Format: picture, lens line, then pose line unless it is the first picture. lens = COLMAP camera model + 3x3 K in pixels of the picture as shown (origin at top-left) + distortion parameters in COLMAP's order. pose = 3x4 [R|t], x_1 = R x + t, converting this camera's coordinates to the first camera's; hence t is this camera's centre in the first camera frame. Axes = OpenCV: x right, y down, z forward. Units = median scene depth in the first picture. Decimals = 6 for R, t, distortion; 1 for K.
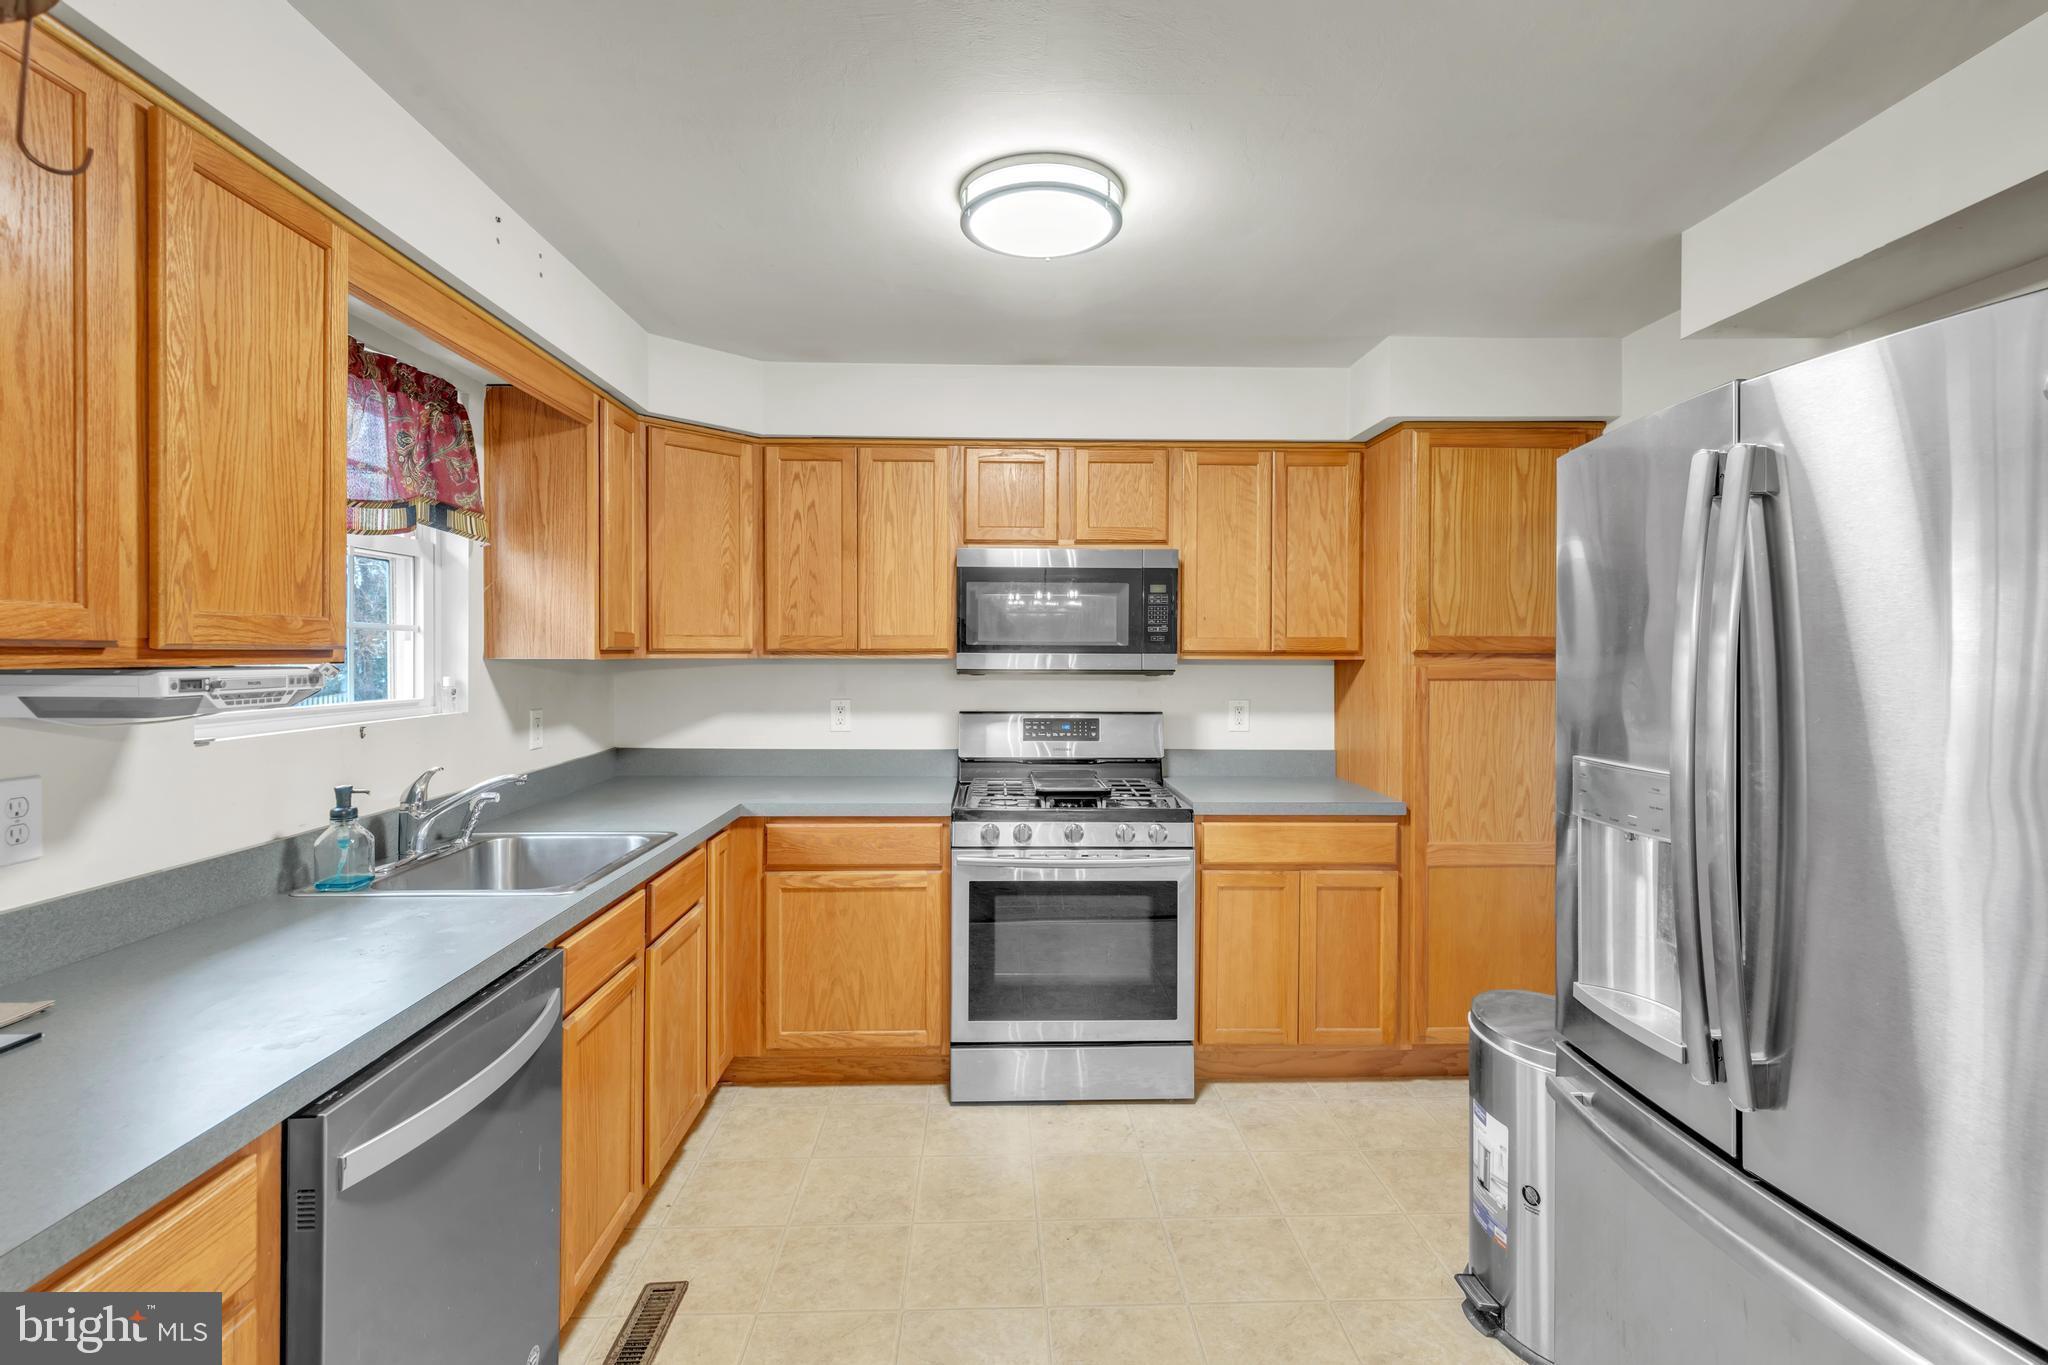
lens RADIAL K [[949.8, 0, 1023.2], [0, 949.8, 664.6], [0, 0, 1]] dist [0.000909, 0.000050]
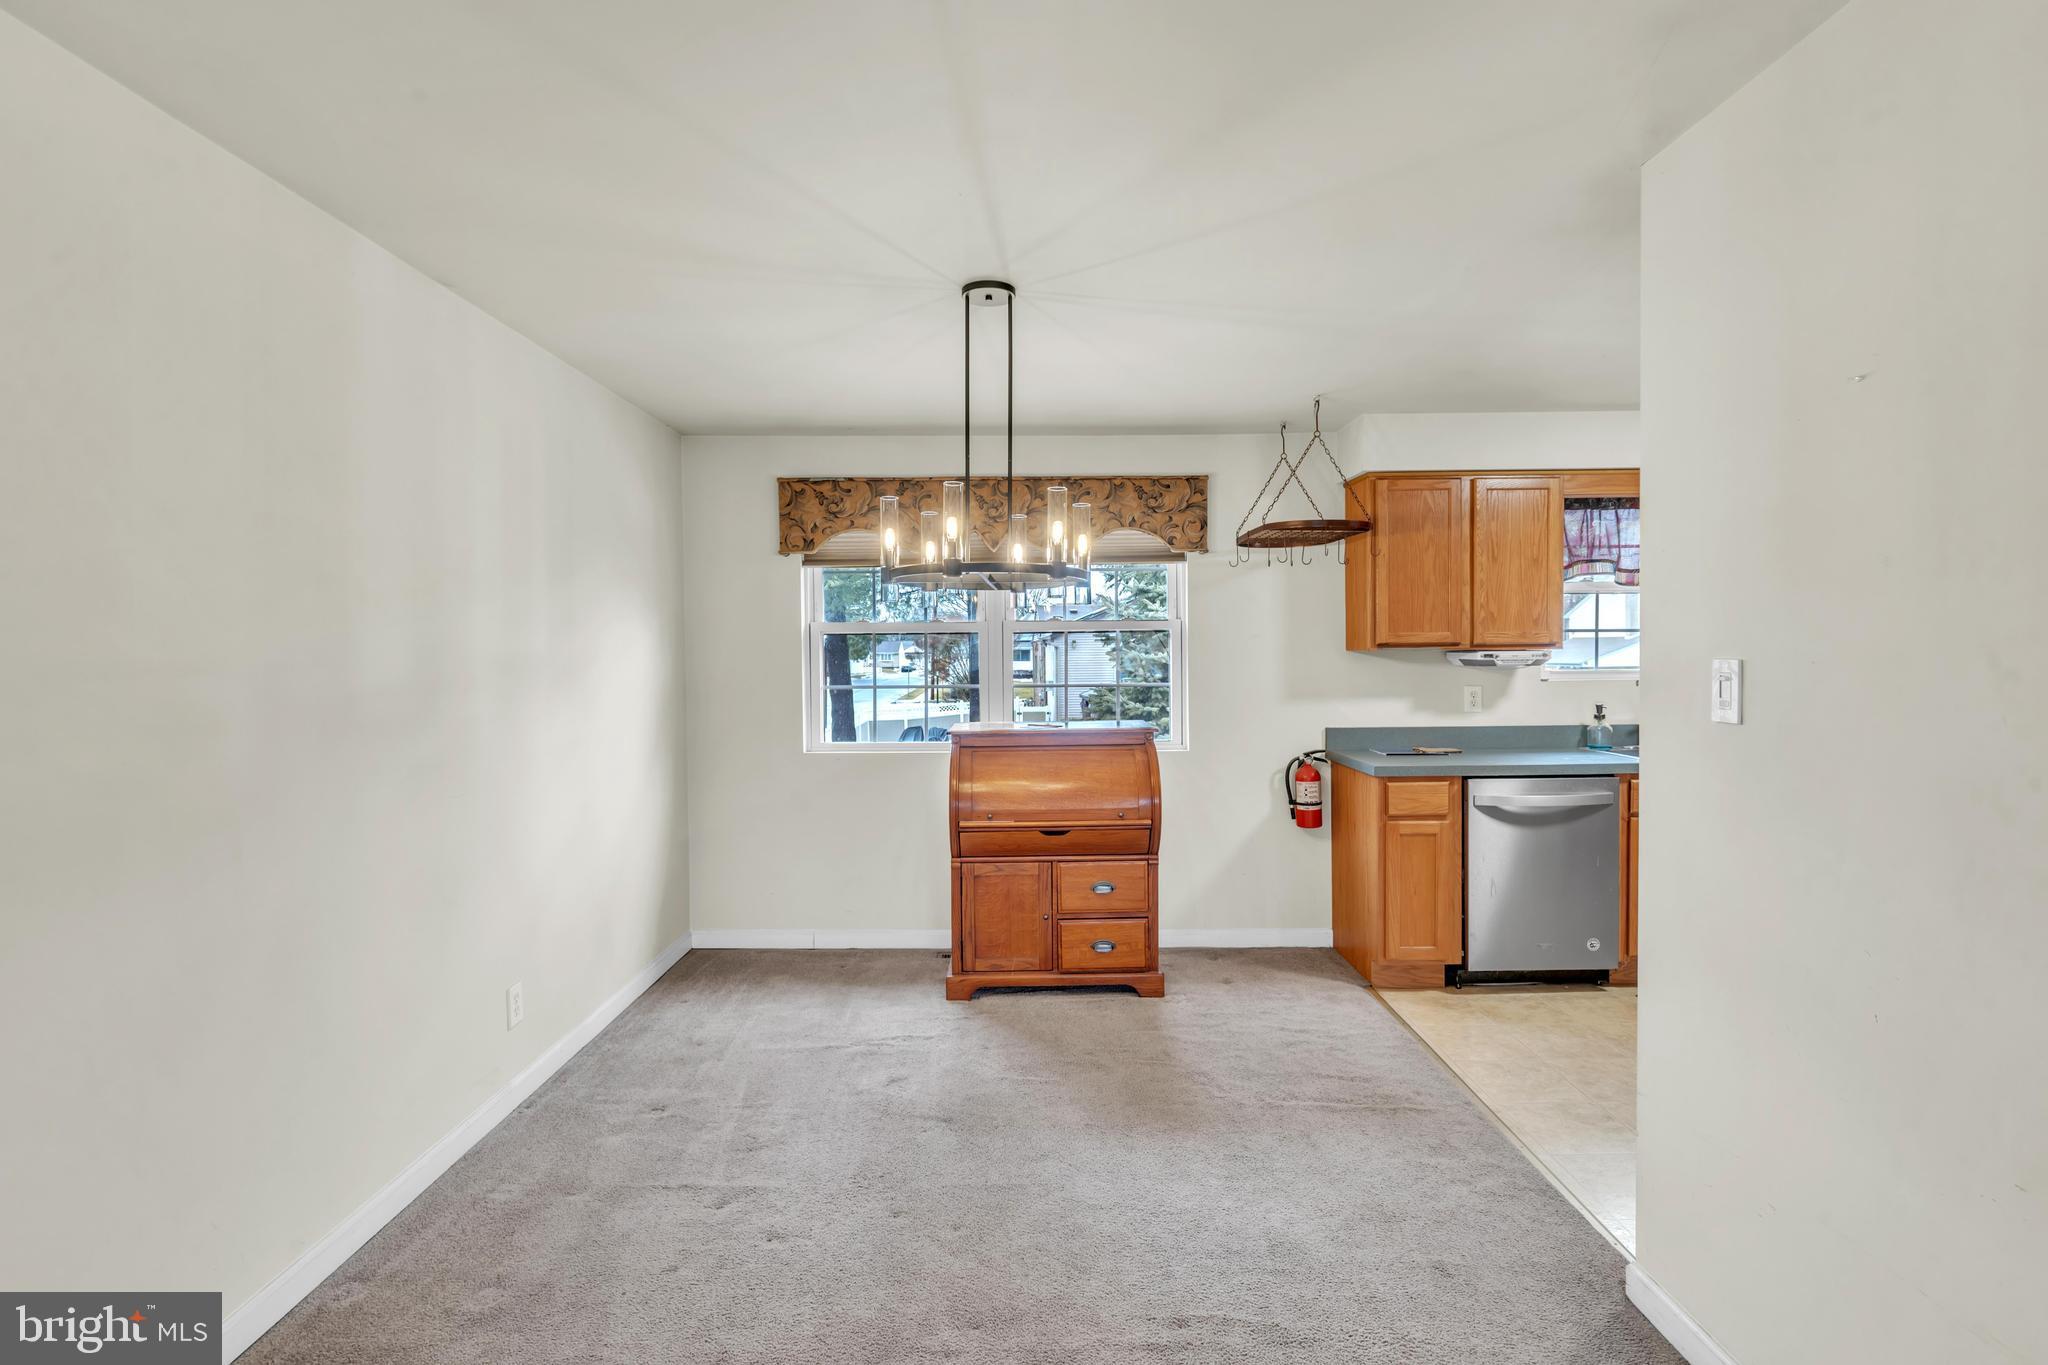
lens RADIAL K [[949.8, 0, 1025.8], [0, 949.8, 671.4], [0, 0, 1]] dist [0.000909, 0.000050]
pose [[-0.042036, 0.021116, -0.998893, 2.299466], [-0.002508, 0.999771, 0.021240, 0.009287], [0.999113, 0.003398, -0.041973, -0.376246]]
